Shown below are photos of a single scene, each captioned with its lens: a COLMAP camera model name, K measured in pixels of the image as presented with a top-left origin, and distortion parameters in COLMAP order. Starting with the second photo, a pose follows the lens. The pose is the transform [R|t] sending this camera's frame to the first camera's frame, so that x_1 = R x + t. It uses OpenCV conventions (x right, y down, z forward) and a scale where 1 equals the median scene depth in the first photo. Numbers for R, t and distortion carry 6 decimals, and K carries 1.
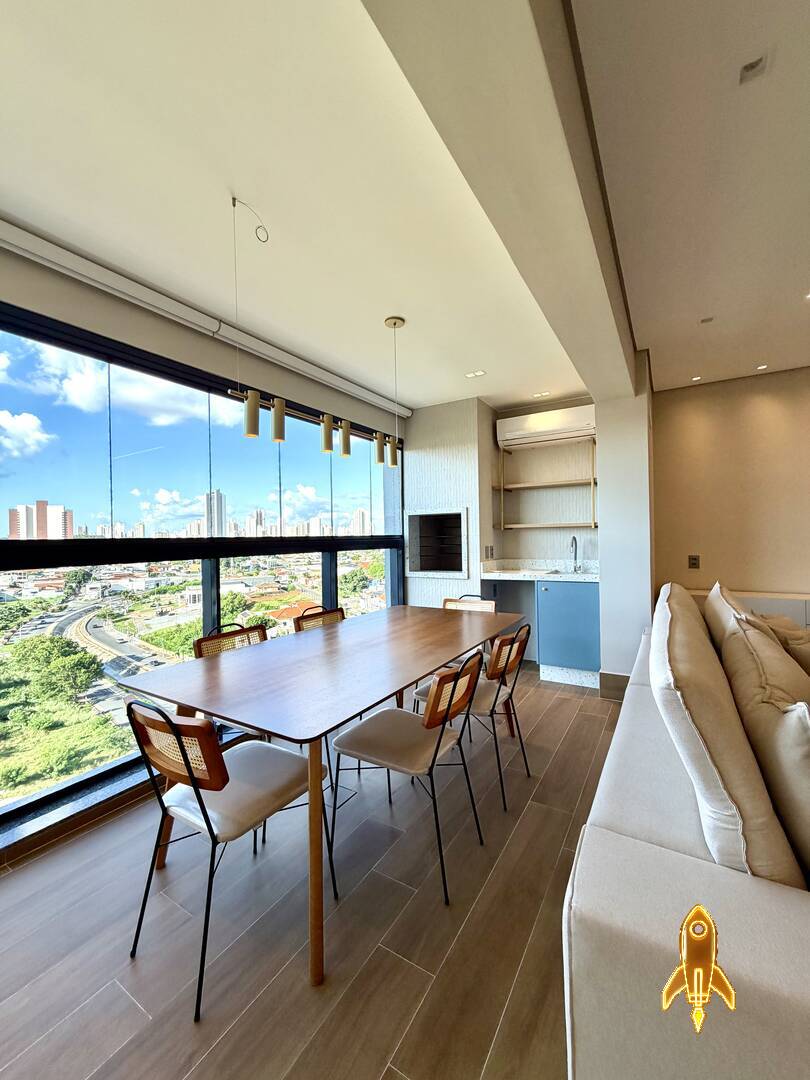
lens RADIAL K [[432.5, 0, 405.0], [0, 432.5, 535.7], [0, 0, 1]] dist [-0.000229, 0.000643]
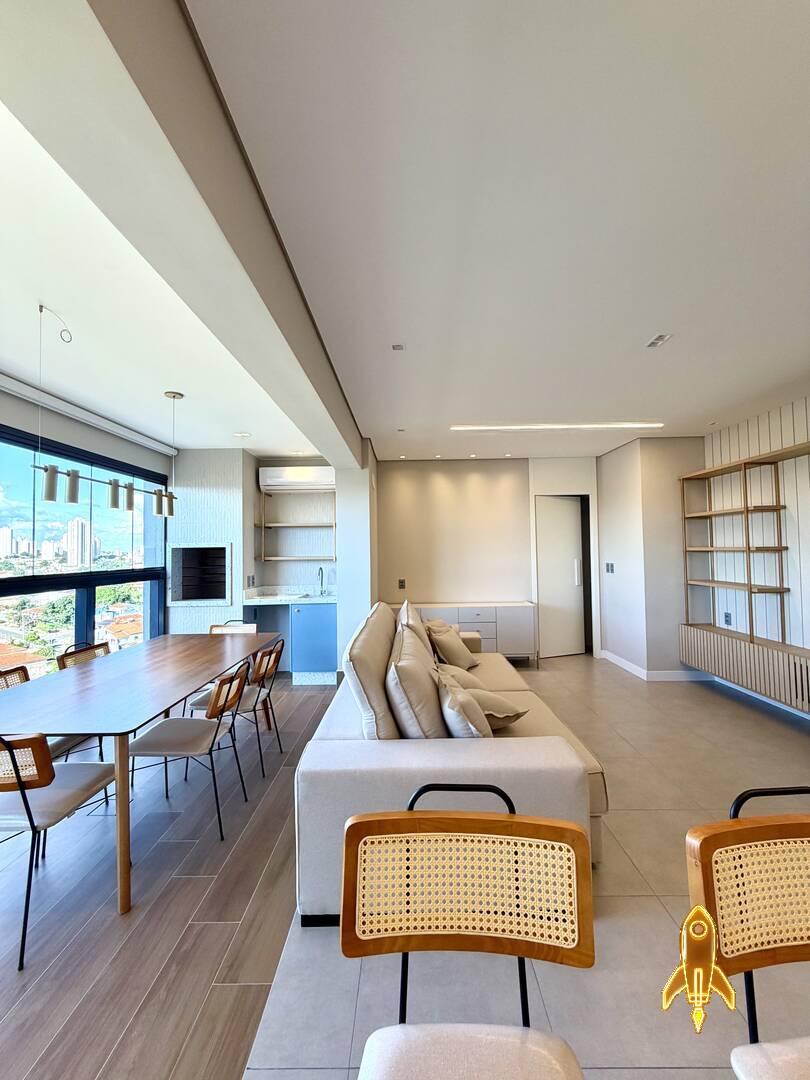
lens RADIAL K [[432.5, 0, 407.5], [0, 432.5, 536.7], [0, 0, 1]] dist [-0.000229, 0.000643]
pose [[0.852700, 0.023202, 0.521886, -0.064267], [-0.003776, 0.999261, -0.038255, -0.044737], [-0.522388, 0.030649, 0.852157, -0.246918]]
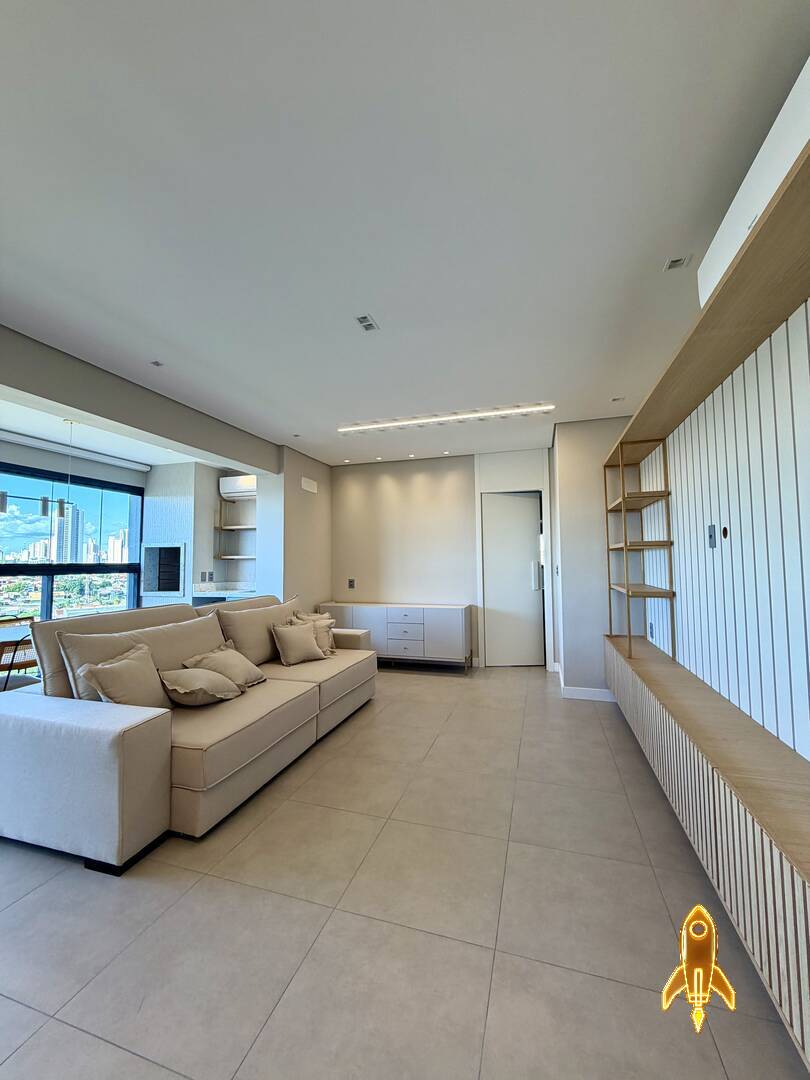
lens RADIAL K [[432.5, 0, 407.3], [0, 432.5, 537.4], [0, 0, 1]] dist [-0.000229, 0.000643]
pose [[0.968540, 0.025627, 0.247536, 0.543049], [-0.011832, 0.998301, -0.057059, -0.016276], [-0.248578, 0.052335, 0.967197, -0.526565]]
